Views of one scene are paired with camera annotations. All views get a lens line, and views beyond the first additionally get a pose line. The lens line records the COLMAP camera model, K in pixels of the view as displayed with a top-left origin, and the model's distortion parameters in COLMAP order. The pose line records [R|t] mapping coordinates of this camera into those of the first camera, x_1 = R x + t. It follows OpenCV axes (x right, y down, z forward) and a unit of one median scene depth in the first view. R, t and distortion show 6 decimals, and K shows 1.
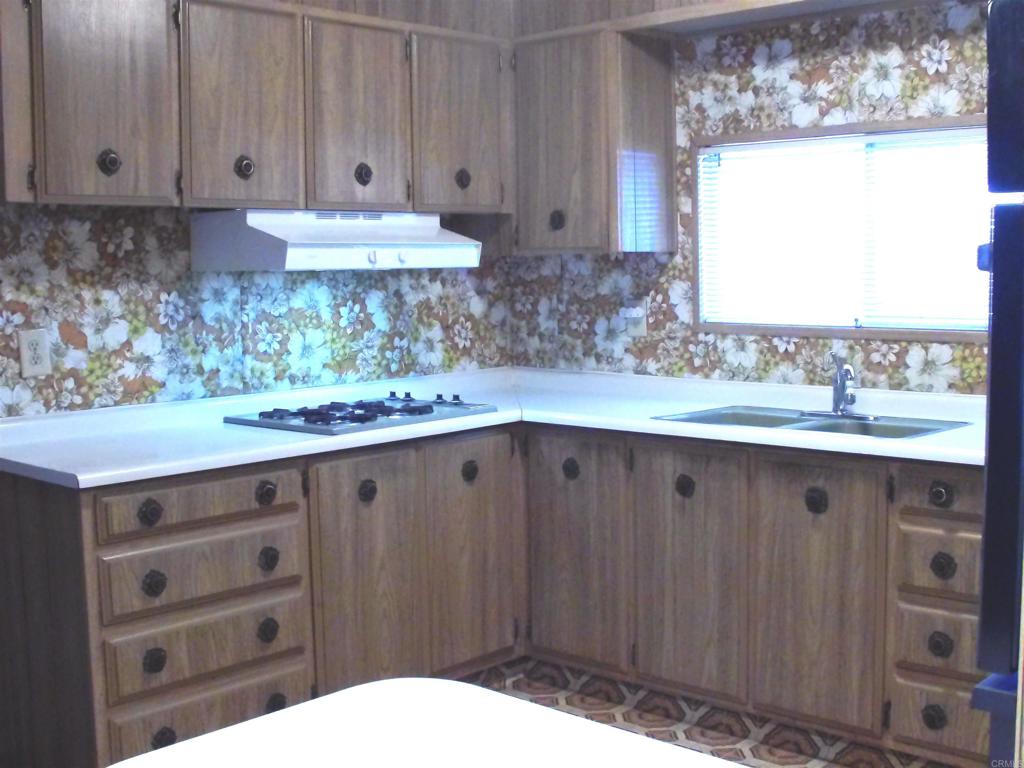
lens RADIAL K [[1250.0, 0, 512.9], [0, 1250.0, 380.2], [0, 0, 1]] dist [-0.149646, 0.000000]
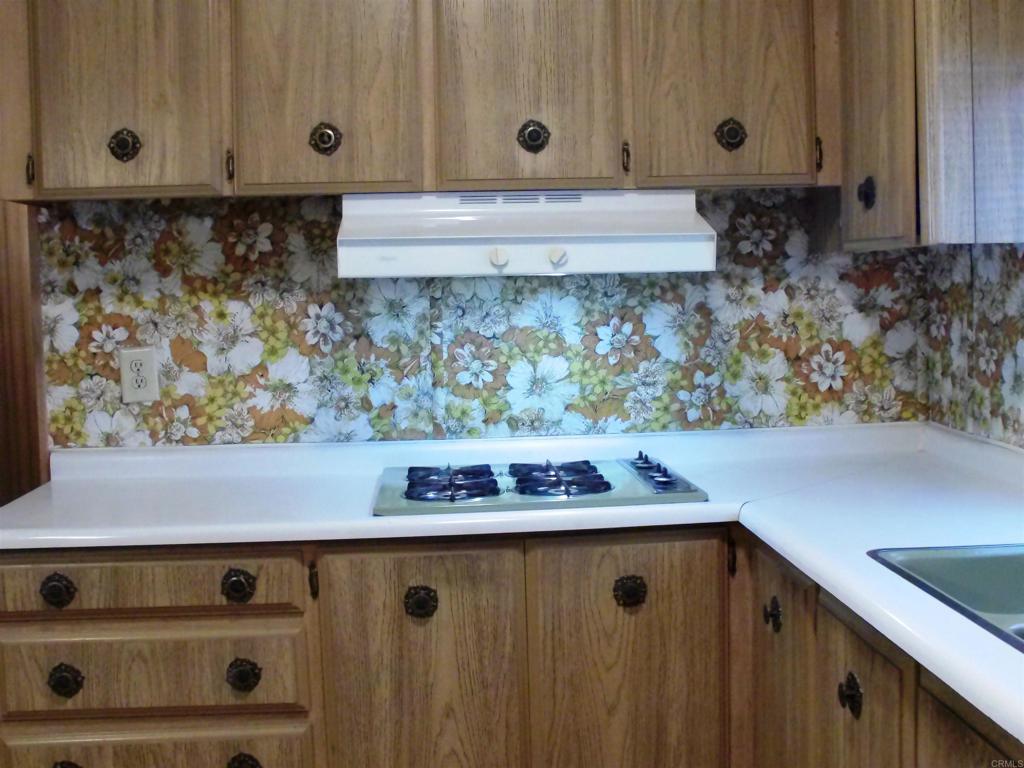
lens RADIAL K [[1250.0, 0, 511.2], [0, 1250.0, 383.1], [0, 0, 1]] dist [-0.149646, 0.000000]
pose [[0.739872, 0.054786, -0.670513, 0.346738], [-0.050769, 0.998383, 0.025555, -0.047444], [0.670829, 0.015134, 0.741458, 0.493613]]
